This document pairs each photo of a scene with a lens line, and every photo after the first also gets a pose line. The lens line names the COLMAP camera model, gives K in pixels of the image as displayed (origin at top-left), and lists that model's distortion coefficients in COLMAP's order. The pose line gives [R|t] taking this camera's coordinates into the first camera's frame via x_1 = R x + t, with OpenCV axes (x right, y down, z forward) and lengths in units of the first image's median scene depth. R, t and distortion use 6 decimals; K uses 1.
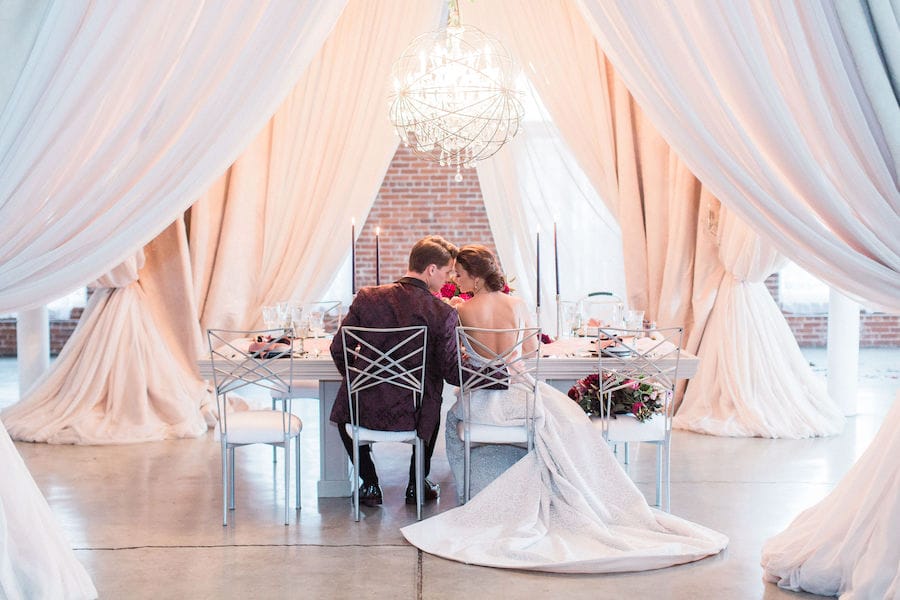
lens RADIAL K [[1290.1, 0, 450.0], [0, 1290.1, 300.0], [0, 0, 1]] dist [0.017921, 0.008929]
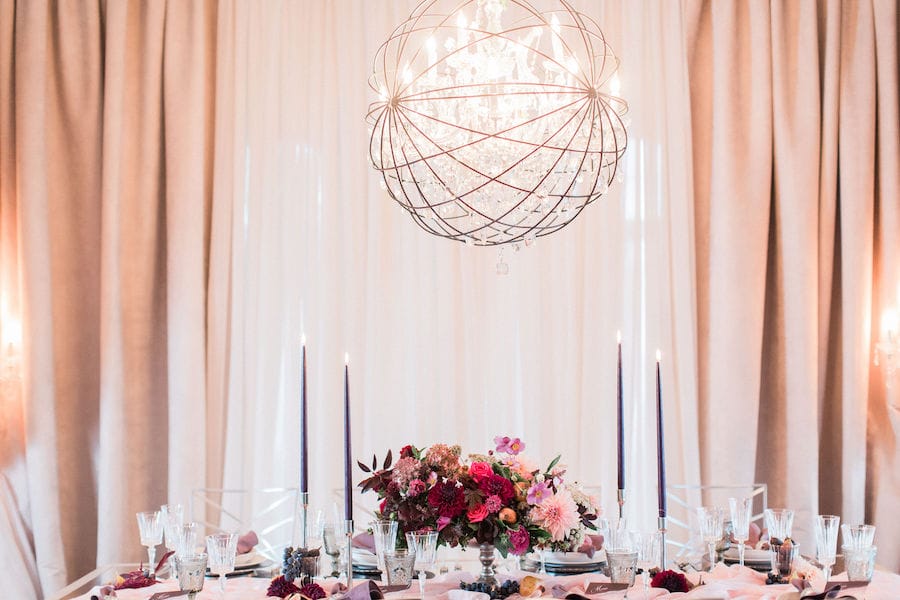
lens RADIAL K [[1290.1, 0, 450.0], [0, 1290.1, 300.0], [0, 0, 1]] dist [0.017921, 0.008929]
pose [[0.999906, -0.011336, -0.007747, -0.010930], [0.010446, 0.994259, -0.106488, -0.027246], [0.008910, 0.106397, 0.994284, 0.491375]]
